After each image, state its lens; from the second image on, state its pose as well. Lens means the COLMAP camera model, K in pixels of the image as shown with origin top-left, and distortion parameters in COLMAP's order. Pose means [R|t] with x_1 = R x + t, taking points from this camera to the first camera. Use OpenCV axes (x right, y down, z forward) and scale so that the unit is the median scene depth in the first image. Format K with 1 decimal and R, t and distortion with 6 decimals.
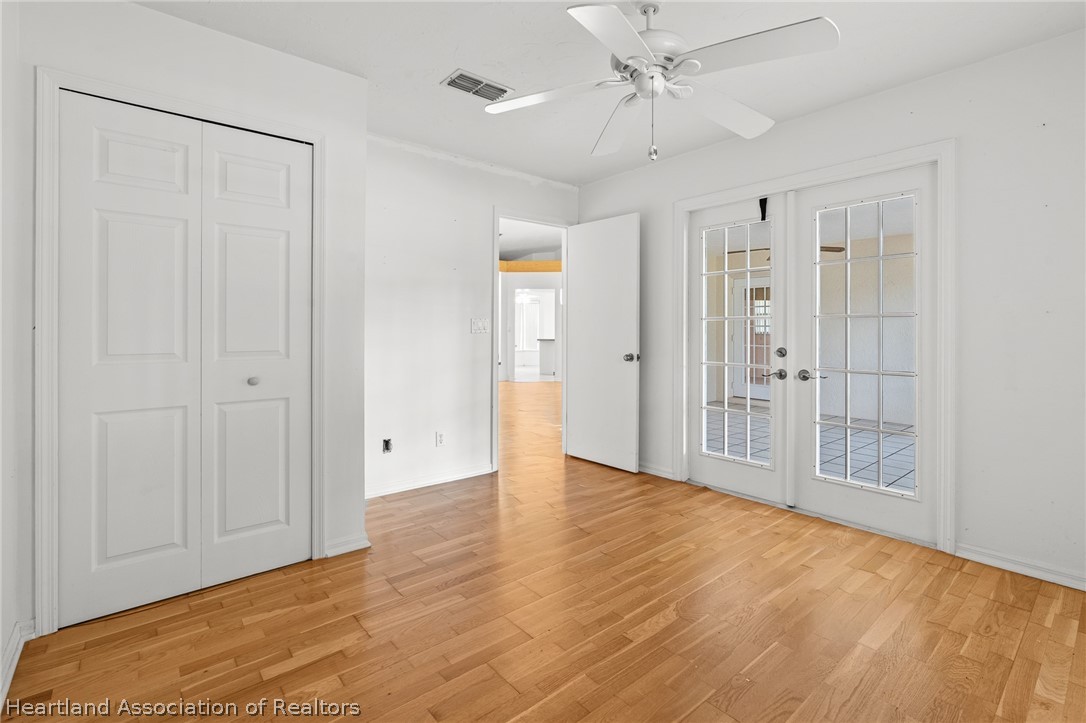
lens RADIAL K [[494.5, 0, 542.5], [0, 494.5, 332.0], [0, 0, 1]] dist [0.003385, 0.000087]
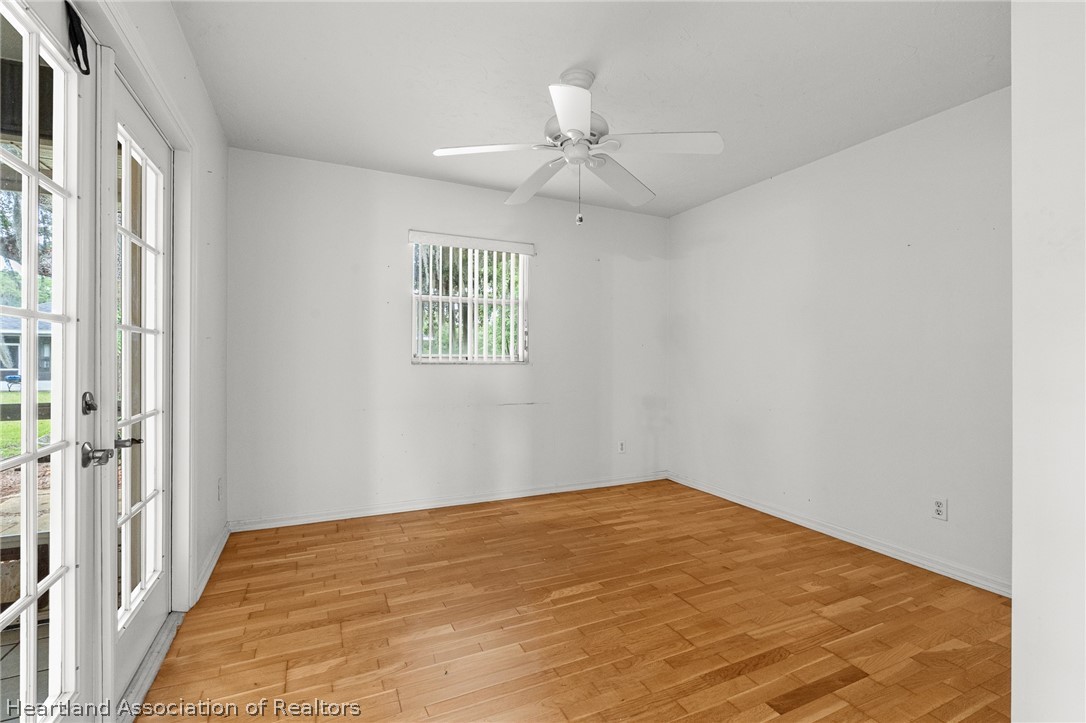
lens RADIAL K [[494.5, 0, 545.0], [0, 494.5, 358.4], [0, 0, 1]] dist [0.003385, 0.000087]
pose [[-0.968012, -0.008275, 0.250767, -0.011630], [-0.007473, 0.999963, 0.004153, -0.005042], [-0.250792, 0.002146, -0.968039, 2.115181]]
